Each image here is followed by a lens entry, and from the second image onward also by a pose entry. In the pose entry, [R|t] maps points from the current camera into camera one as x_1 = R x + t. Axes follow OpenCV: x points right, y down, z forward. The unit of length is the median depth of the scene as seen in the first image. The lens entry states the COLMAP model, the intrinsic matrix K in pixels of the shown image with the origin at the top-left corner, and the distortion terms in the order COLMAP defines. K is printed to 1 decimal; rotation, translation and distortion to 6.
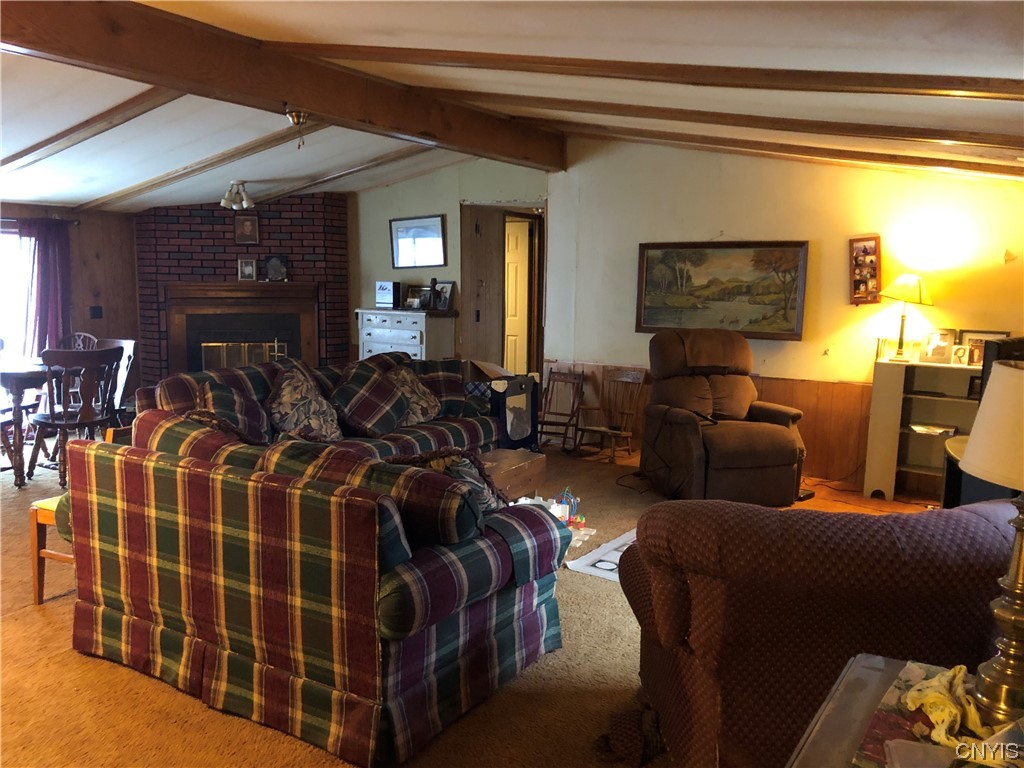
lens RADIAL K [[831.5, 0, 506.6], [0, 831.5, 399.2], [0, 0, 1]] dist [-0.002472, -0.002808]
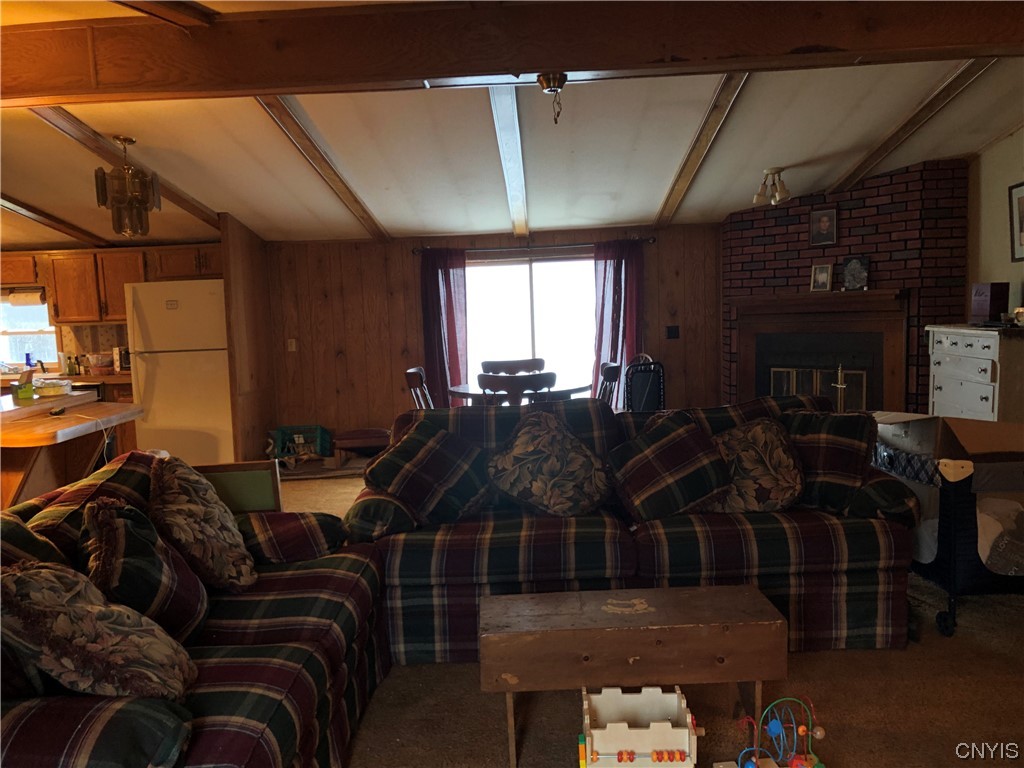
lens RADIAL K [[831.5, 0, 506.6], [0, 831.5, 399.2], [0, 0, 1]] dist [-0.002472, -0.002808]
pose [[0.497439, 0.066968, -0.864910, 0.237841], [-0.076892, 0.996495, 0.032933, -0.043313], [0.864085, 0.050123, 0.500845, 0.352290]]
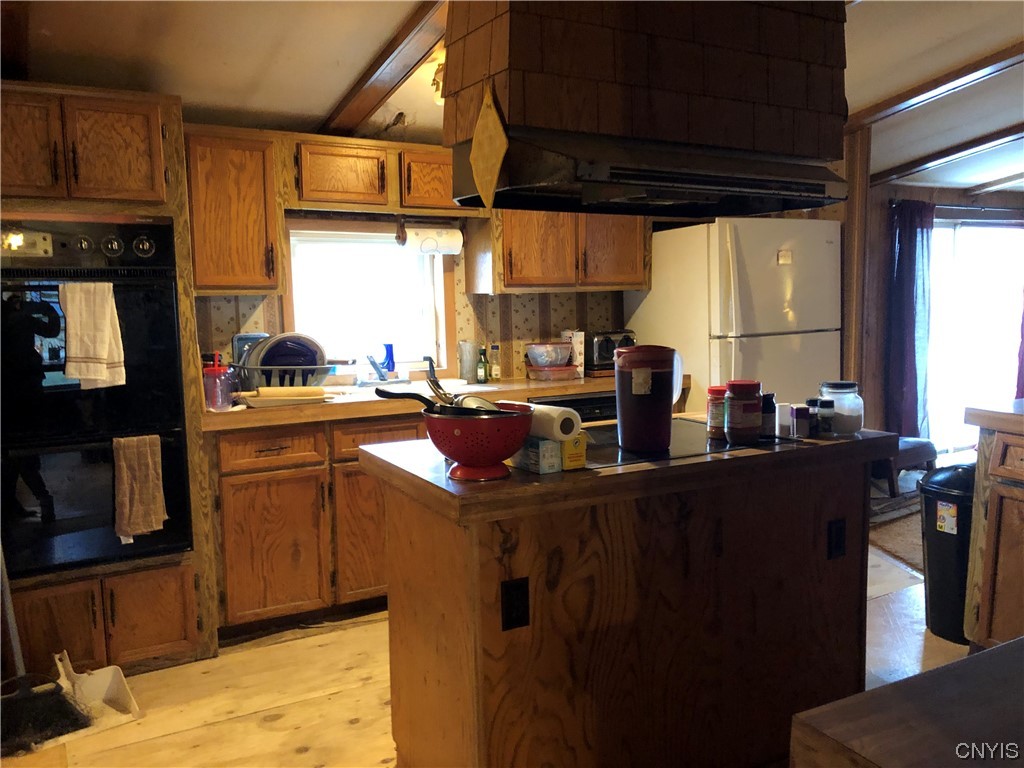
lens RADIAL K [[831.5, 0, 506.6], [0, 831.5, 399.2], [0, 0, 1]] dist [-0.002472, -0.002808]
pose [[0.869781, 0.029781, -0.492539, -0.569469], [-0.033048, 0.999452, 0.002071, 0.008867], [0.492331, 0.014476, 0.870288, -0.065763]]
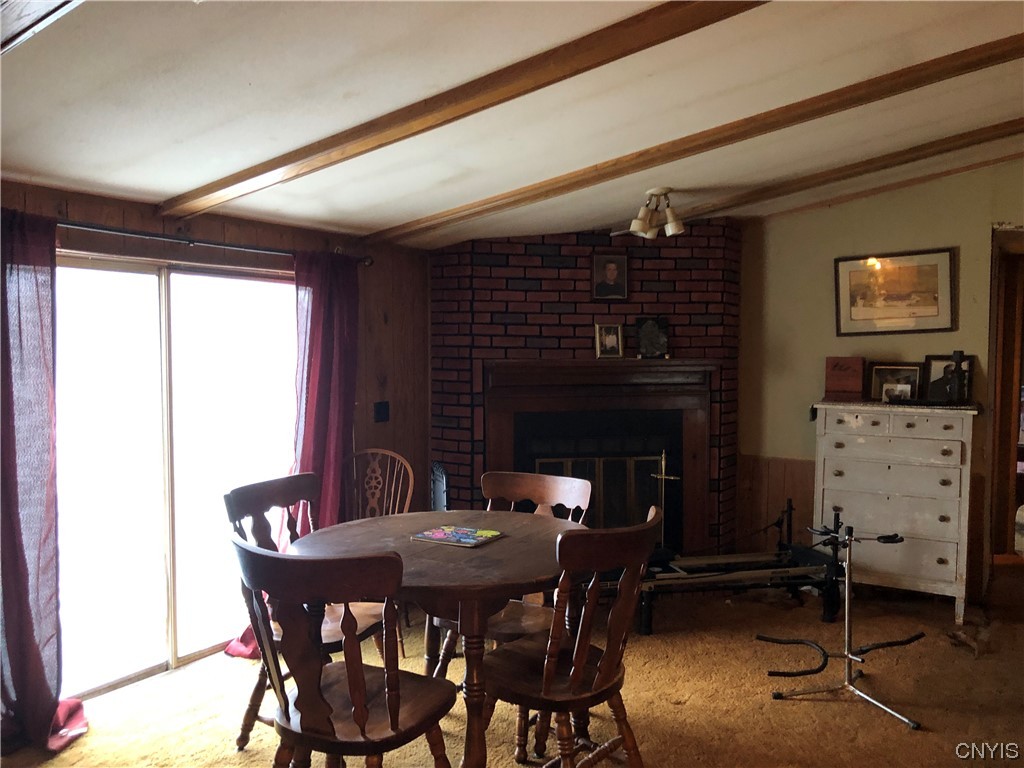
lens RADIAL K [[826.9, 0, 512.5], [0, 826.9, 402.3], [0, 0, 1]] dist [0.141164, -0.242687]
pose [[0.999741, -0.007246, 0.021551, -0.404135], [0.008910, 0.996903, -0.078132, -0.062345], [-0.020918, 0.078304, 0.996710, 0.391623]]
